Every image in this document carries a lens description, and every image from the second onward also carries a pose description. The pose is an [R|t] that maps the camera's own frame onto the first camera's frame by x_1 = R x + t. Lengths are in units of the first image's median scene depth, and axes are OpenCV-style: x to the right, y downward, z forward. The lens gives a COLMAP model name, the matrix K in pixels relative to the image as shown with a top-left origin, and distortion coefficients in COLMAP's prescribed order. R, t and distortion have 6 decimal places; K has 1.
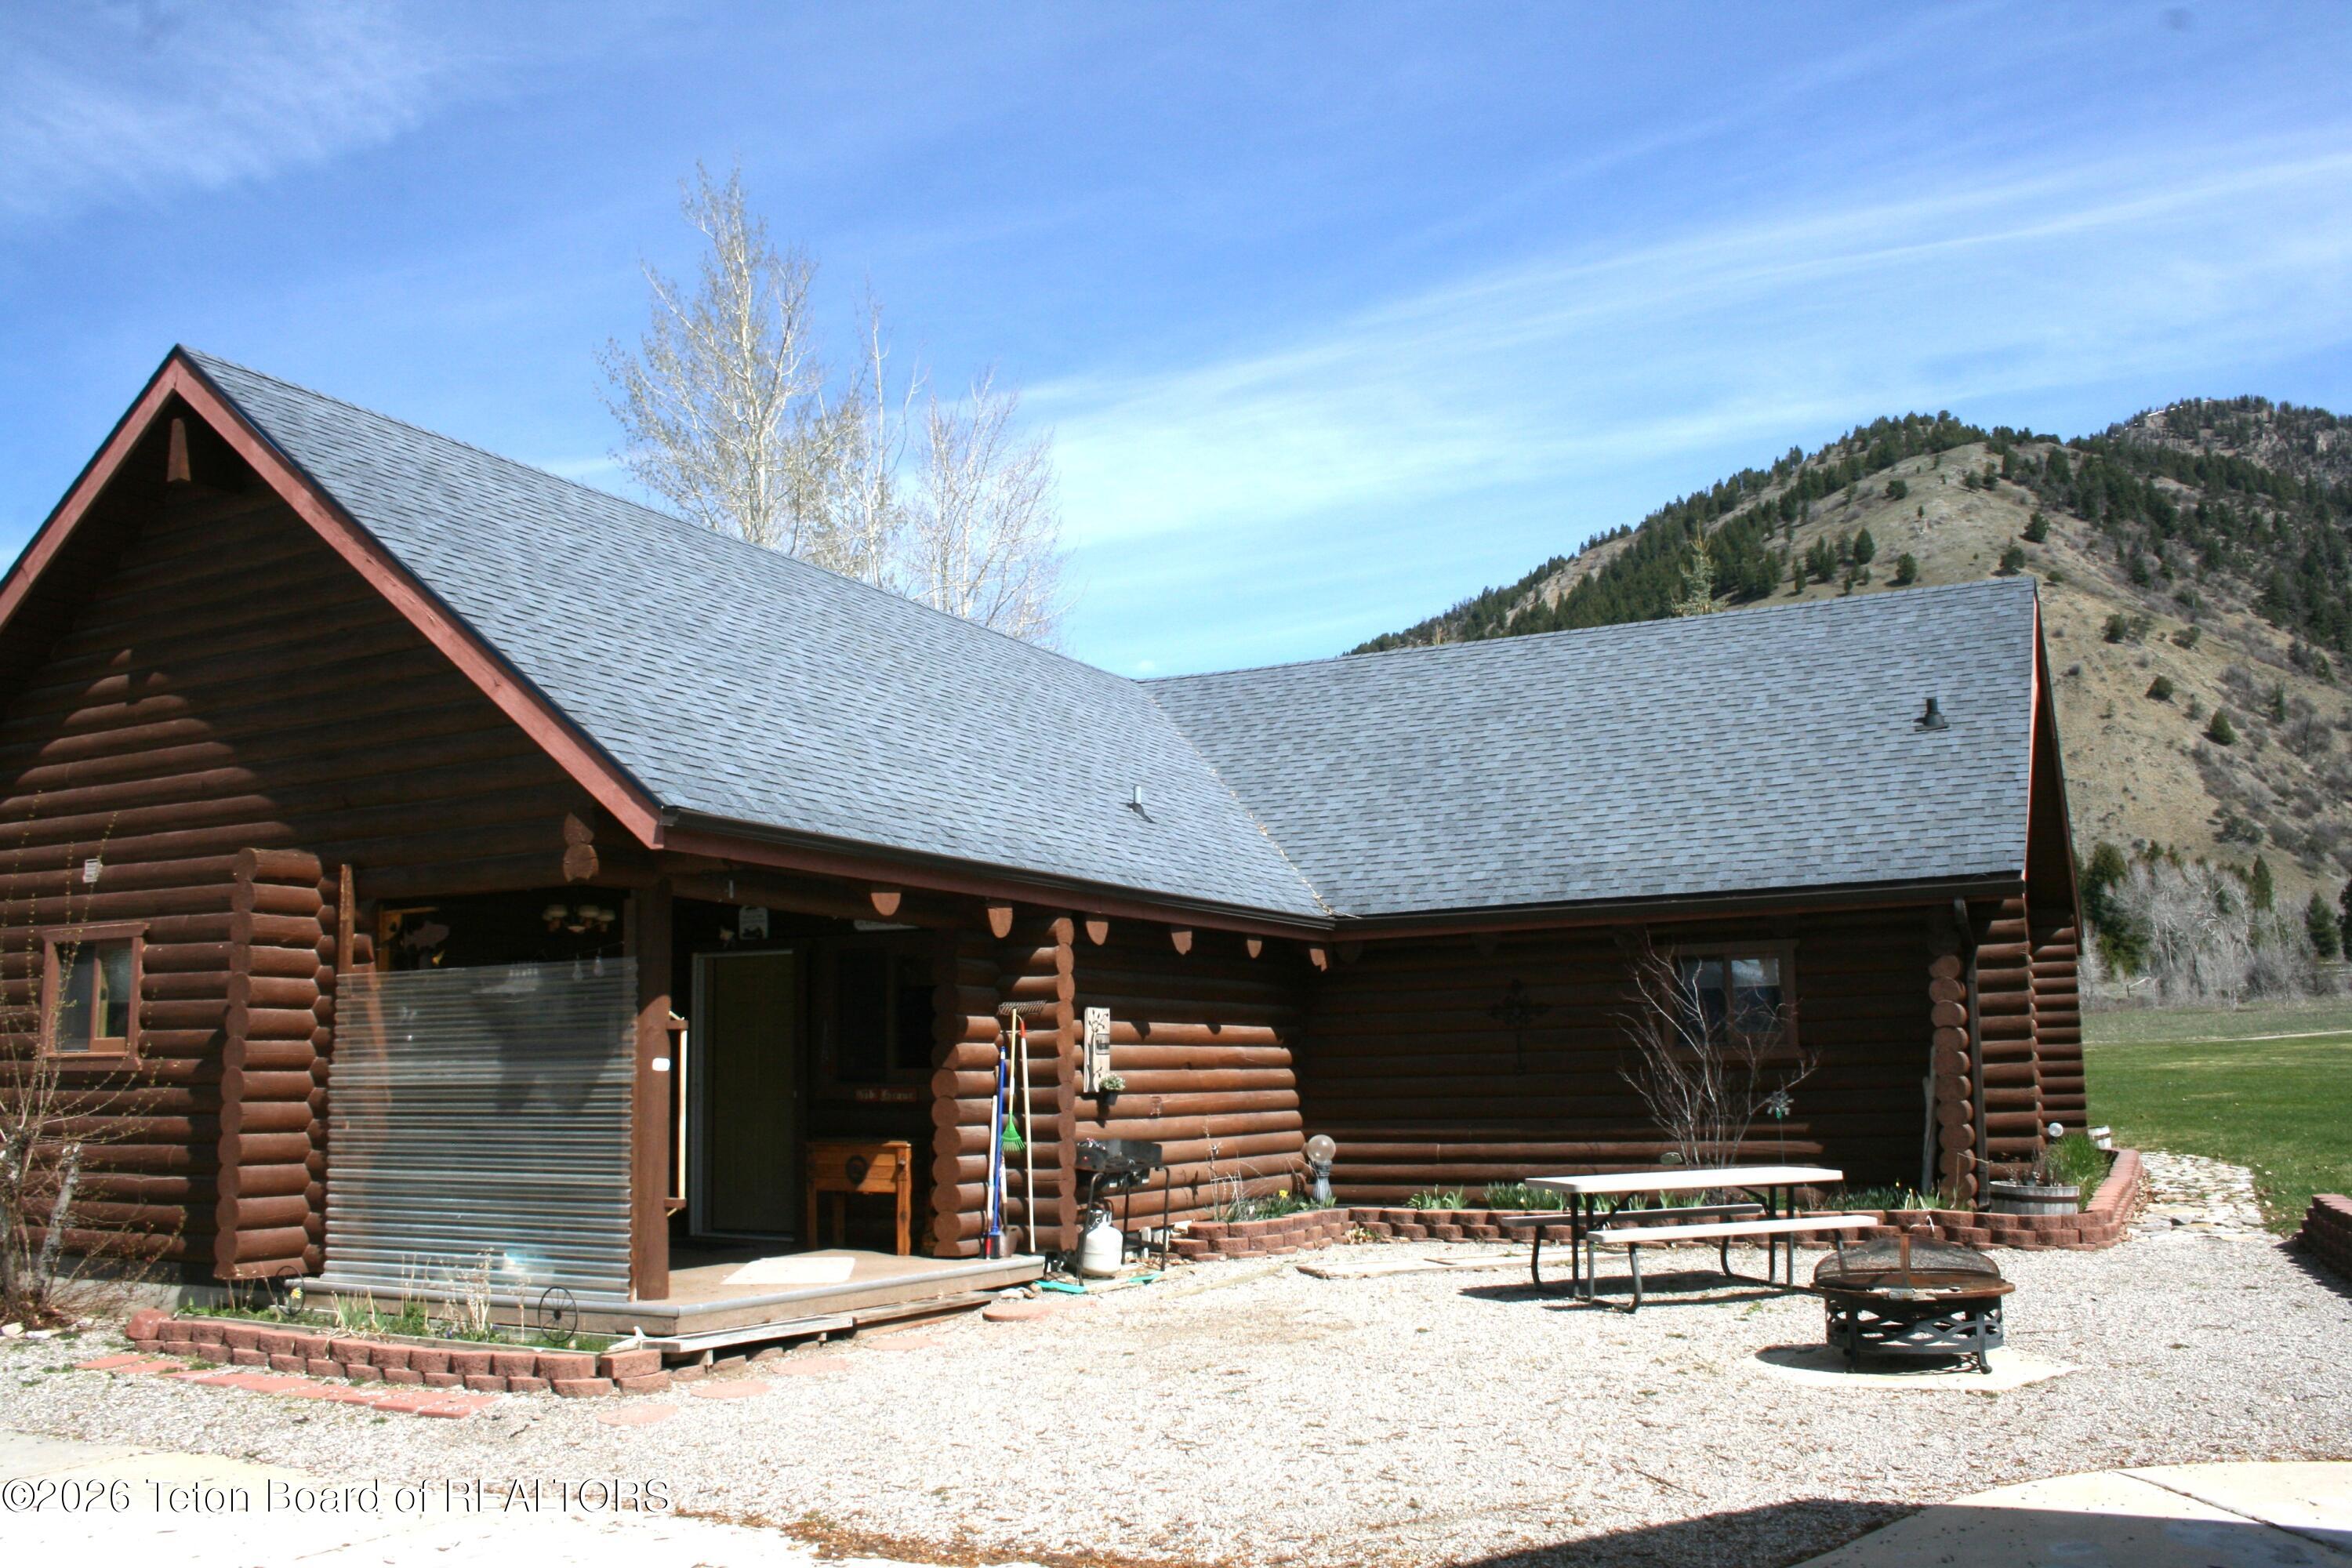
lens RADIAL K [[1971.5, 0, 1176.3], [0, 1971.5, 769.8], [0, 0, 1]] dist [-0.152487, 0.130075]
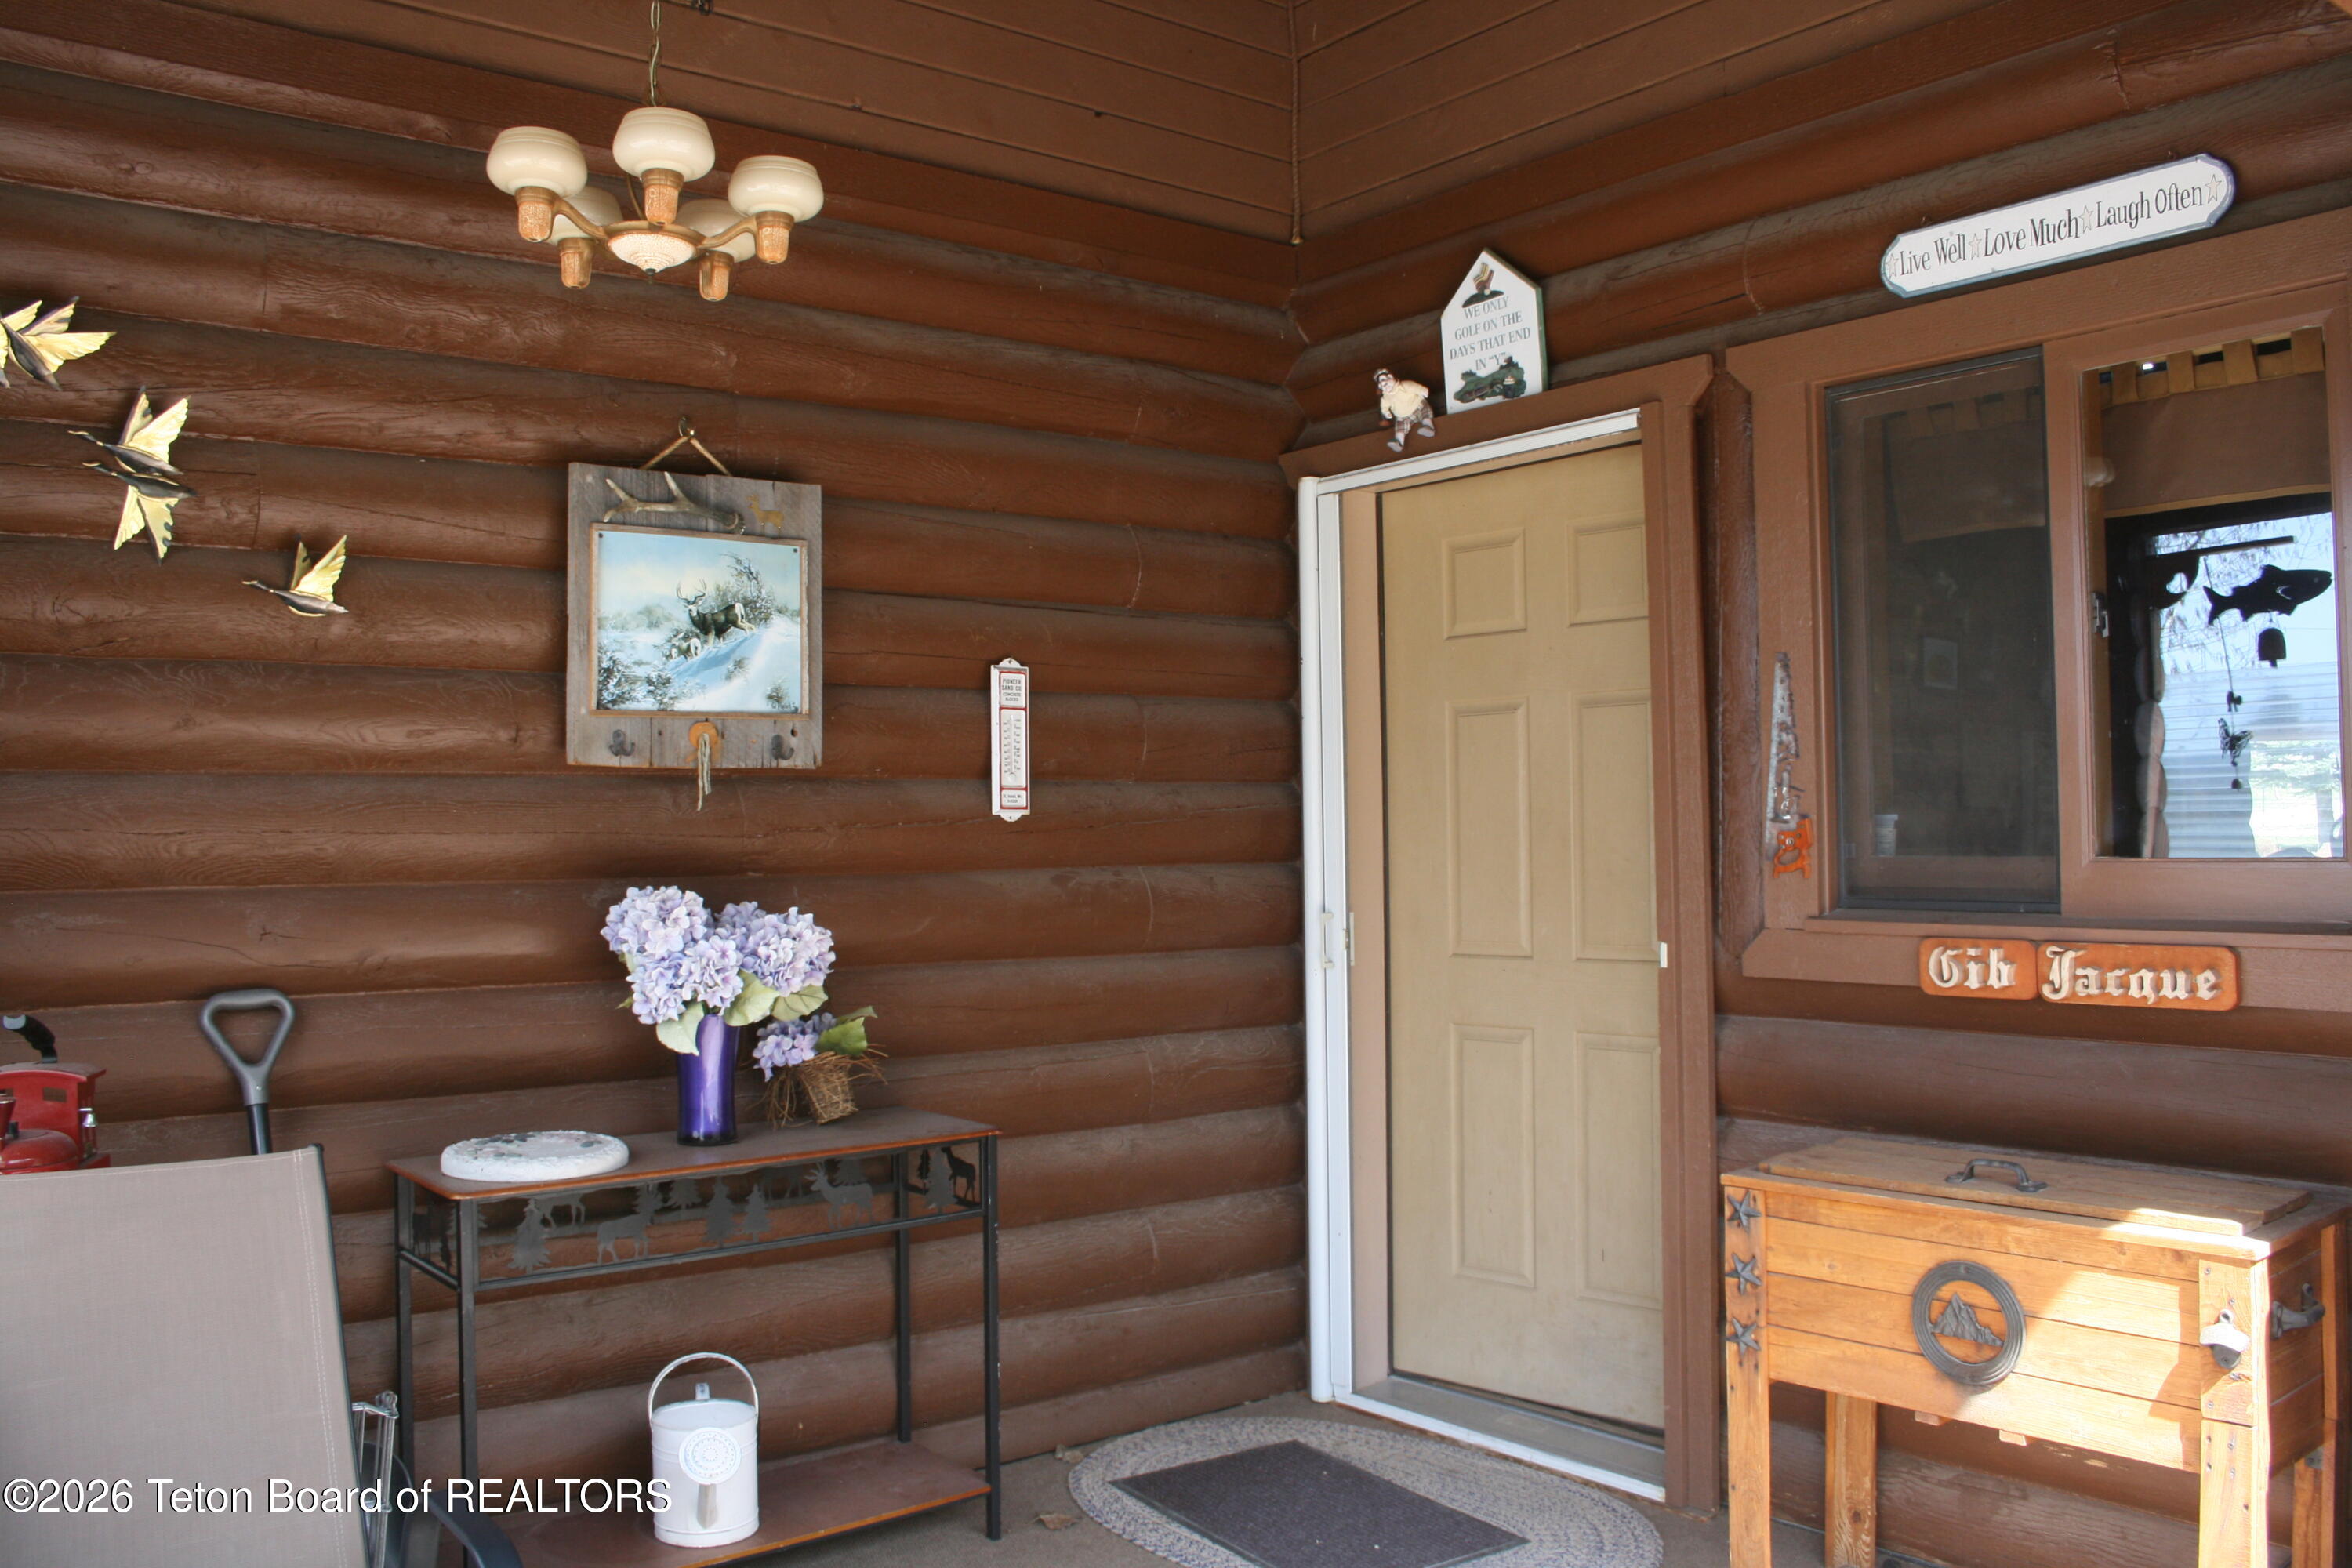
lens RADIAL K [[1939.5, 0, 1175.4], [0, 1939.5, 770.1], [0, 0, 1]] dist [-0.143175, 0.117875]
pose [[0.913309, -0.018220, -0.406860, -0.146099], [0.069606, 0.991283, 0.111859, 0.105137], [0.401276, -0.130482, 0.906616, 0.723205]]
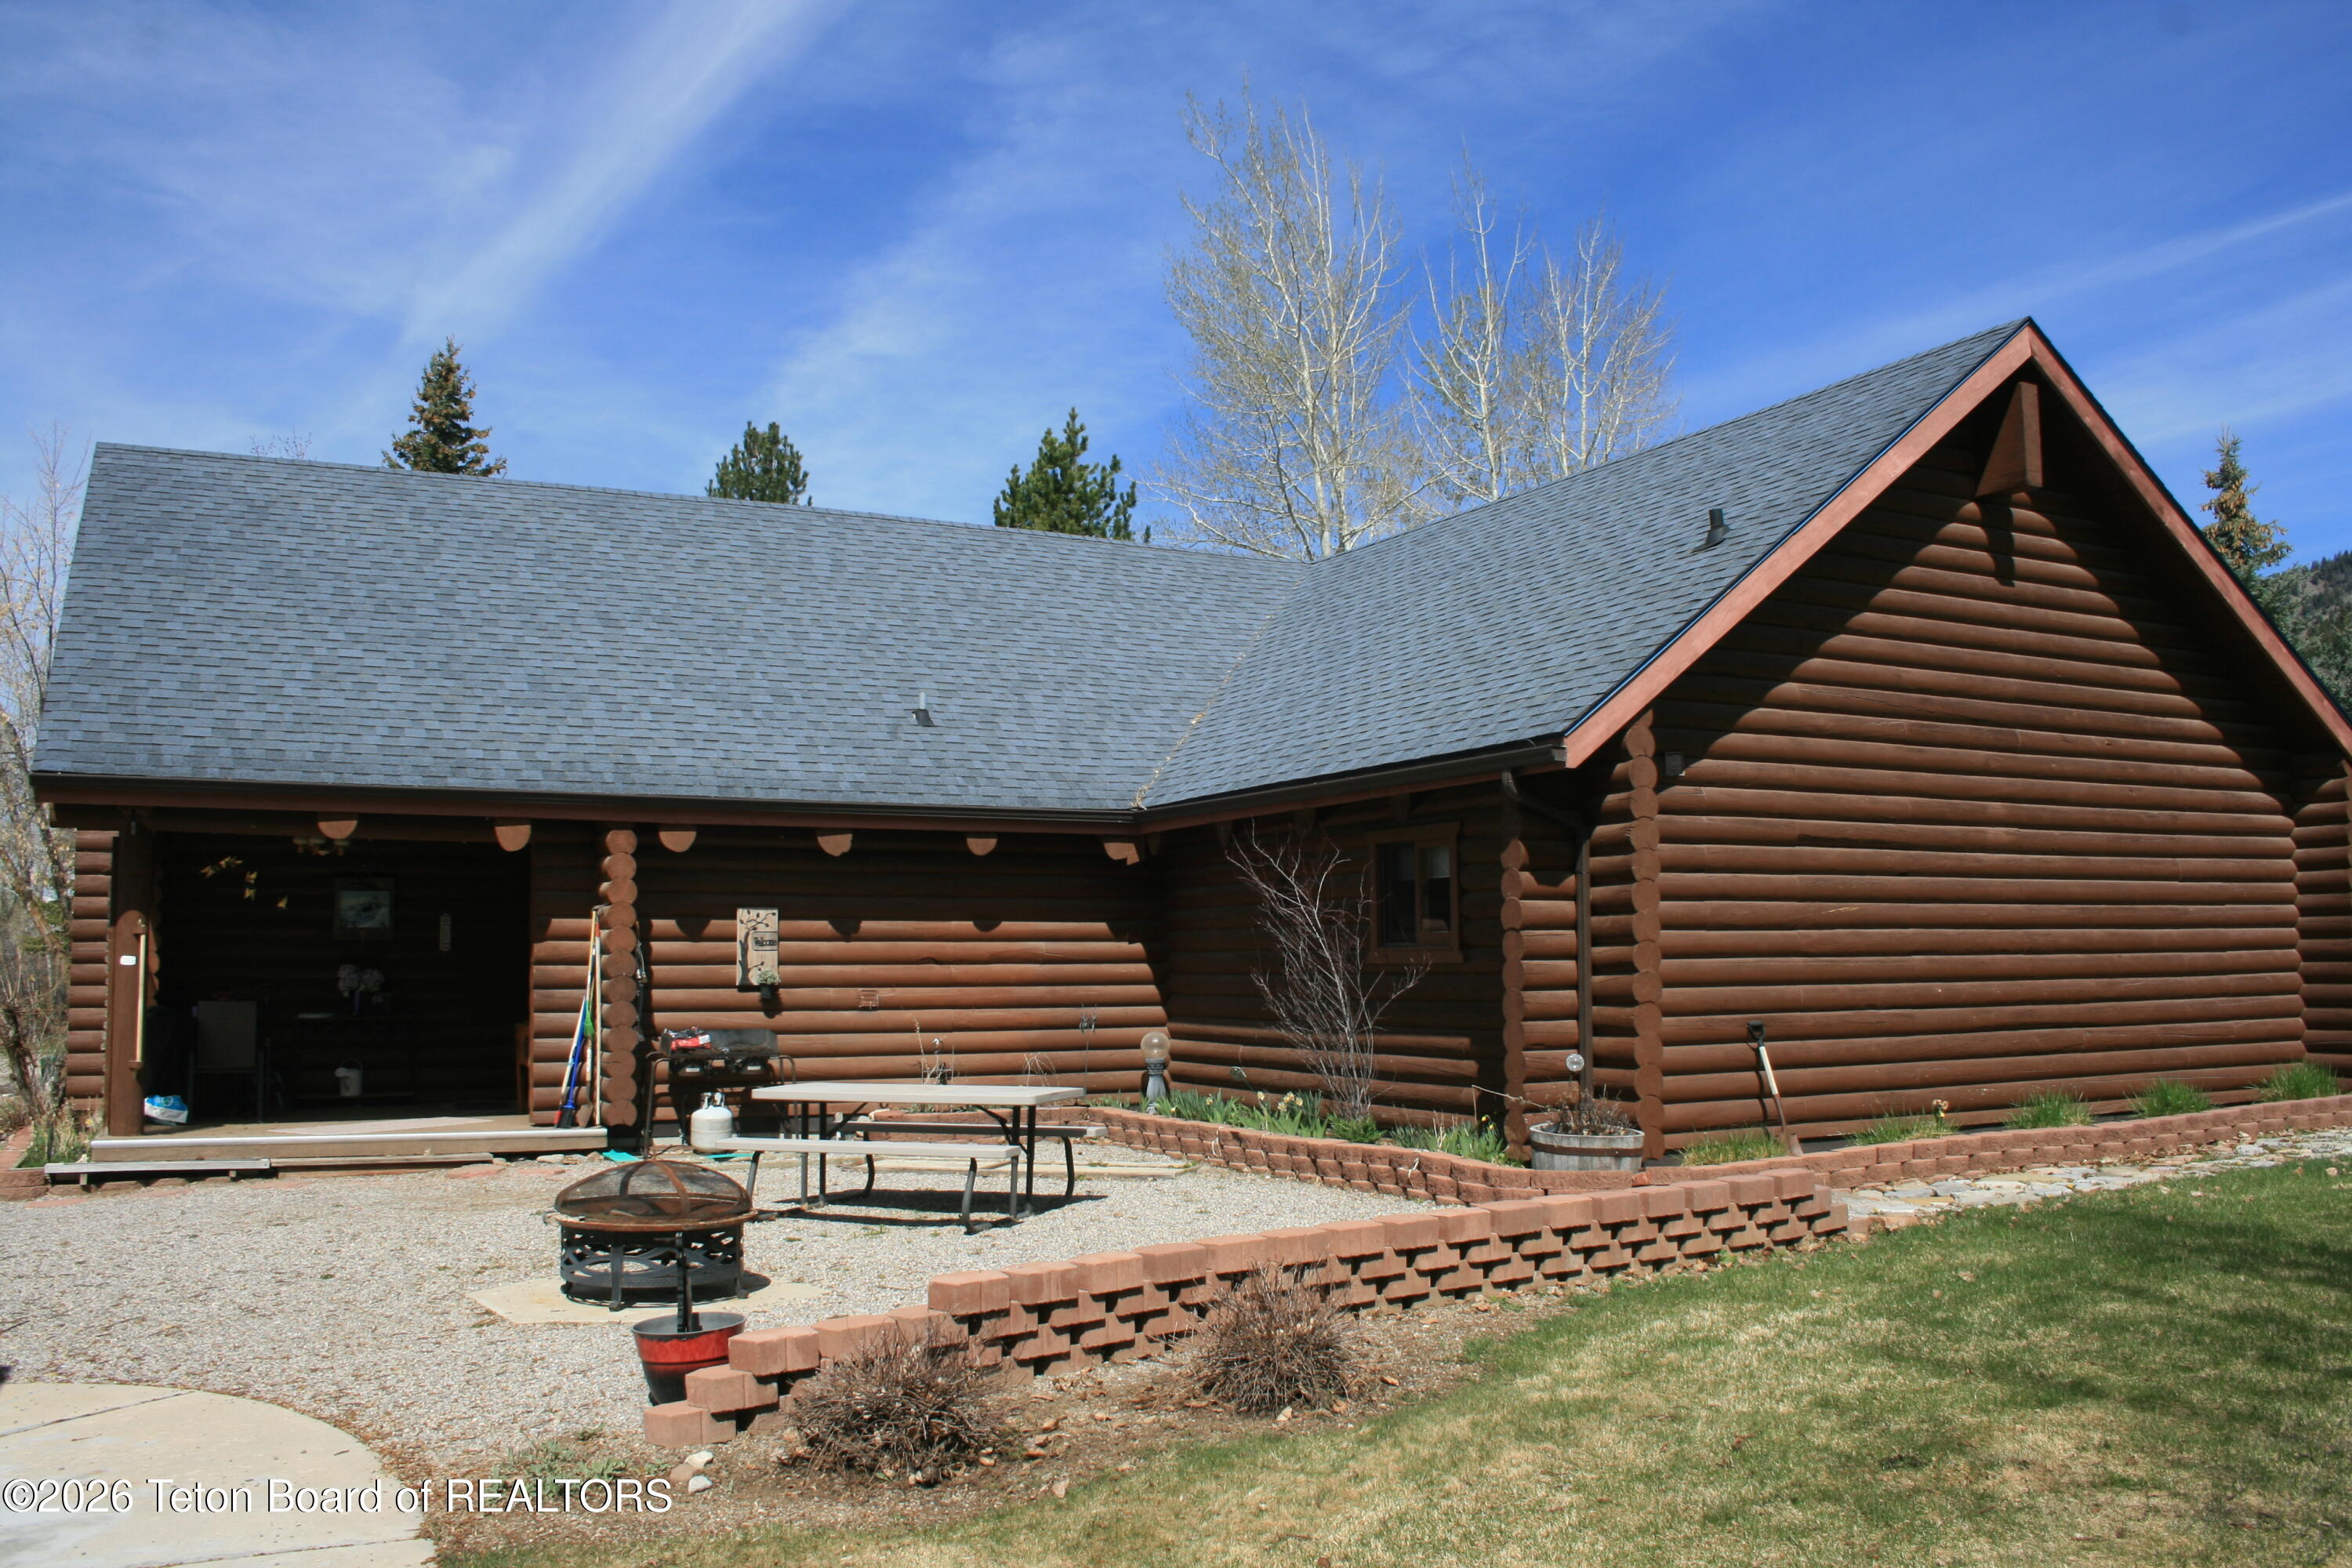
lens RADIAL K [[1939.5, 0, 1175.4], [0, 1939.5, 770.1], [0, 0, 1]] dist [-0.143175, 0.117875]
pose [[0.820680, -0.048611, -0.569317, 0.766441], [0.084096, 0.995800, 0.036200, 0.025344], [0.565166, -0.077586, 0.821321, 0.261068]]
